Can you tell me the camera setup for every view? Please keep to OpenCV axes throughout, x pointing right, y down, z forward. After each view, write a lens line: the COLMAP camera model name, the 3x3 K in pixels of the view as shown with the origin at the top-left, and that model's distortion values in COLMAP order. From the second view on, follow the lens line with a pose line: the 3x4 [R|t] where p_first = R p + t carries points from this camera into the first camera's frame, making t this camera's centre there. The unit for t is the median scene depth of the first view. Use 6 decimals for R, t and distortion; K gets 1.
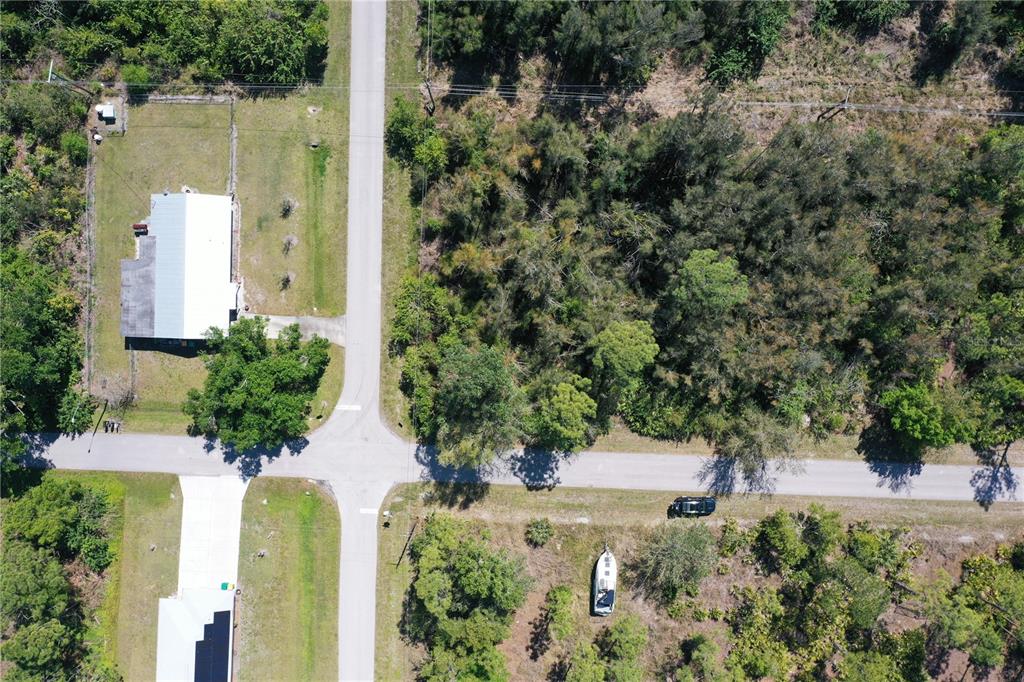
lens RADIAL K [[833.4, 0, 511.5], [0, 833.4, 336.7], [0, 0, 1]] dist [0.003124, -0.010775]
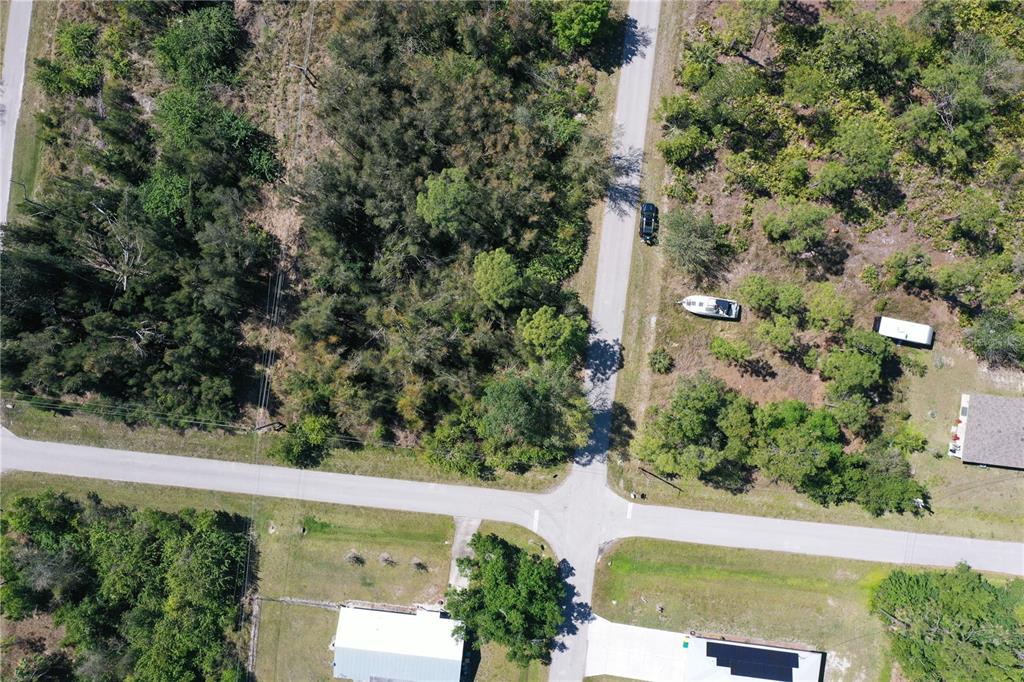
lens RADIAL K [[834.9, 0, 509.0], [0, 834.9, 338.7], [0, 0, 1]] dist [-0.003703, -0.002135]
pose [[0.081600, -0.996665, -0.000111, 0.047875], [0.996247, 0.081568, -0.028968, 0.062767], [0.028880, 0.002253, 0.999580, -0.131730]]
